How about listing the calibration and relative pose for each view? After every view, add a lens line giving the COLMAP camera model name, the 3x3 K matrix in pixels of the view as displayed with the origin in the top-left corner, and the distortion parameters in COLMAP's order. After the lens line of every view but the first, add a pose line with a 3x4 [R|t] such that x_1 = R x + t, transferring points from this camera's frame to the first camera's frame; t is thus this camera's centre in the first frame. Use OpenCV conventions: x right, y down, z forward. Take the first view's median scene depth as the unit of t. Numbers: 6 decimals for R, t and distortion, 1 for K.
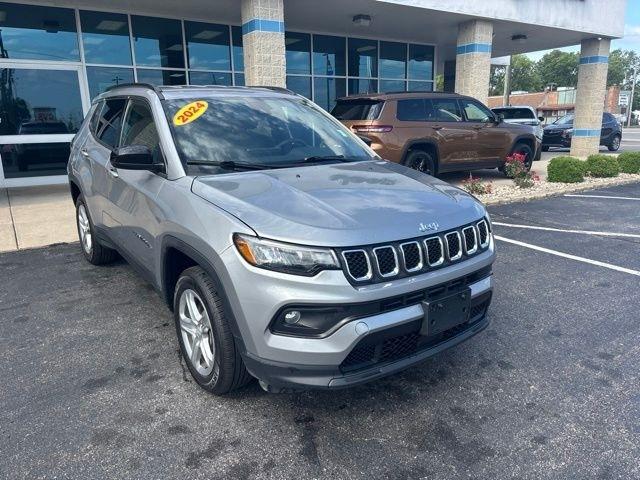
lens RADIAL K [[478.8, 0, 323.8], [0, 478.8, 242.5], [0, 0, 1]] dist [0.038808, -0.042075]
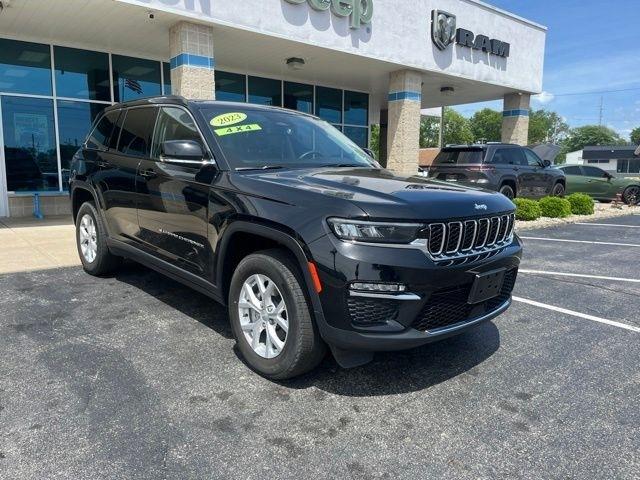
lens RADIAL K [[478.8, 0, 320.5], [0, 478.8, 242.0], [0, 0, 1]] dist [0.038808, -0.042075]
pose [[0.994167, 0.009991, 0.107388, 0.026960], [0.000218, 0.995512, -0.094633, 0.008226], [-0.107852, 0.094105, 0.989703, 0.029480]]
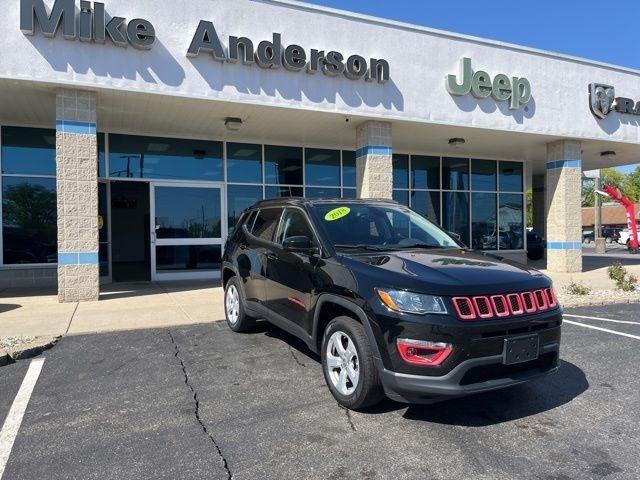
lens RADIAL K [[478.8, 0, 325.8], [0, 478.8, 240.5], [0, 0, 1]] dist [0.038808, -0.042075]
pose [[0.986724, 0.006795, -0.162262, -0.042390], [-0.043379, 0.973851, -0.223008, 0.031891], [0.156504, 0.227086, 0.961217, -0.093181]]
